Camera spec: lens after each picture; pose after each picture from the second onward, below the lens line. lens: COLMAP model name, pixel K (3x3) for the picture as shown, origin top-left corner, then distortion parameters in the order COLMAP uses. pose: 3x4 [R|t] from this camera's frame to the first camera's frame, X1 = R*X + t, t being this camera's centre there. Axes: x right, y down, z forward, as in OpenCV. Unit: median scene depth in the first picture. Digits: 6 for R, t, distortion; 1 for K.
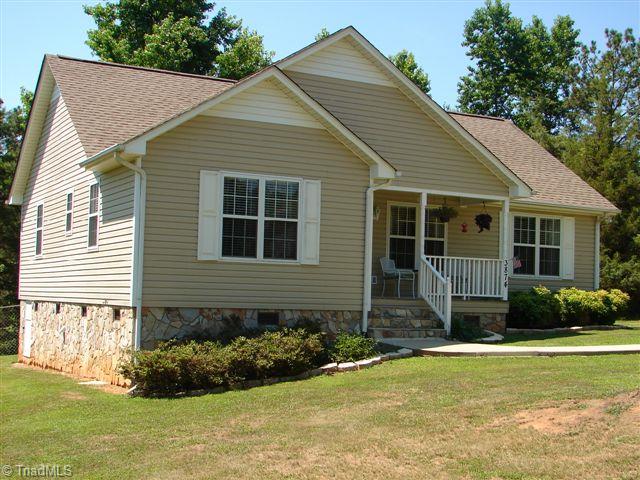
lens RADIAL K [[911.0, 0, 321.1], [0, 911.0, 241.3], [0, 0, 1]] dist [-0.012161, 0.000000]
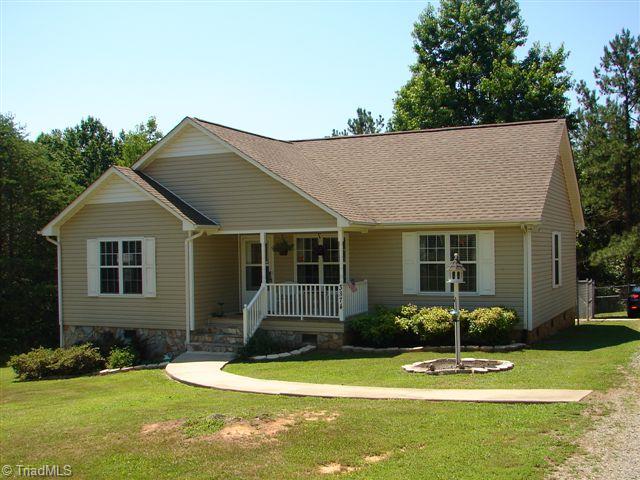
lens RADIAL K [[779.2, 0, 322.9], [0, 779.2, 235.5], [0, 0, 1]] dist [-0.083692, 0.000000]
pose [[0.595909, -0.051743, -0.801383, 1.091176], [0.080626, 0.996735, -0.004403, -0.041875], [0.798994, -0.061989, 0.598135, 0.479466]]
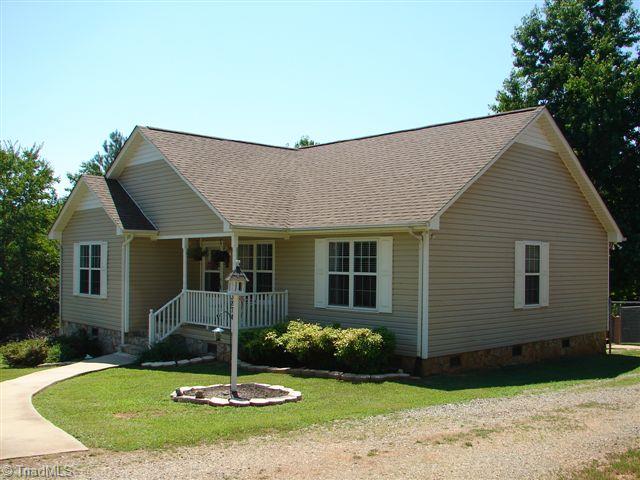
lens RADIAL K [[697.5, 0, 316.4], [0, 697.5, 245.0], [0, 0, 1]] dist [-0.147788, 0.000000]
pose [[0.249778, -0.050939, -0.966962, 1.138149], [0.057338, 0.997641, -0.037744, 0.000999], [0.966604, -0.046016, 0.252109, 1.023530]]
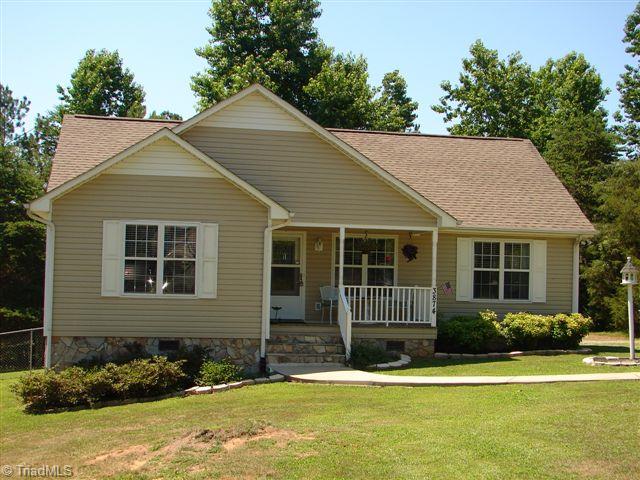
lens RADIAL K [[911.0, 0, 320.8], [0, 911.0, 241.7], [0, 0, 1]] dist [-0.012161, 0.000000]
pose [[0.953404, -0.020679, -0.300986, 0.451969], [0.021811, 0.999762, 0.000403, -0.040701], [0.300906, -0.006949, 0.953628, -0.041414]]
